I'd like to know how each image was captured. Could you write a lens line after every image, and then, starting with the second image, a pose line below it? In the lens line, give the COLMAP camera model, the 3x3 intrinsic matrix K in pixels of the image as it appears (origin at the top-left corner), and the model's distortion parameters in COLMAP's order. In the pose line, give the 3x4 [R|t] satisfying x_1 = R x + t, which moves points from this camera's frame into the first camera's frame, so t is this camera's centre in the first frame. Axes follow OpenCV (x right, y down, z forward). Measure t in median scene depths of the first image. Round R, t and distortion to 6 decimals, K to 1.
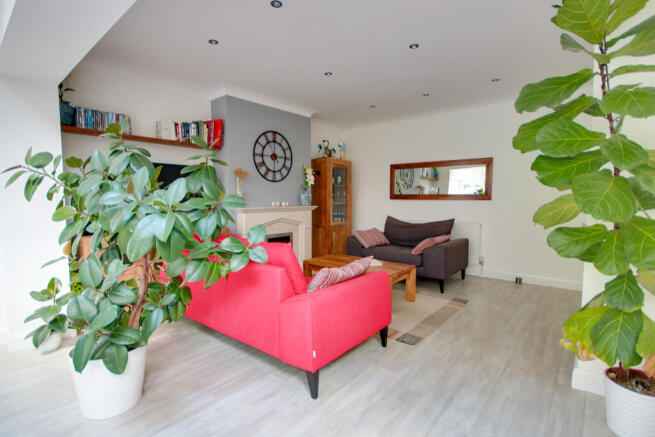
lens RADIAL K [[312.5, 0, 329.1], [0, 312.5, 222.6], [0, 0, 1]] dist [0.000631, -0.000109]
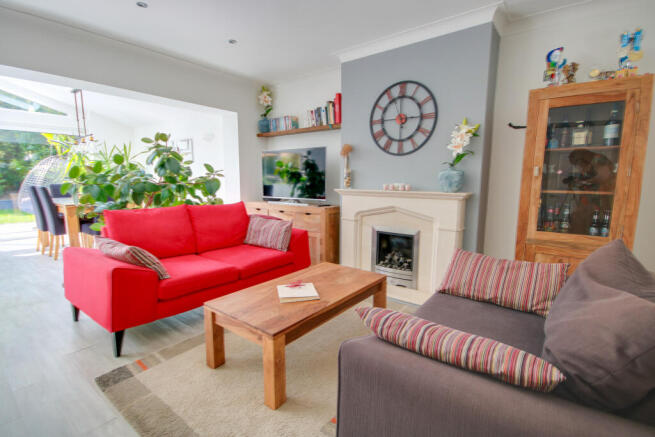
lens RADIAL K [[312.5, 0, 329.1], [0, 312.5, 222.6], [0, 0, 1]] dist [0.000631, -0.000109]
pose [[0.045232, 0.138520, -0.989326, 0.545558], [-0.086639, 0.987152, 0.134255, -0.062039], [0.995212, 0.079642, 0.056652, 0.822084]]
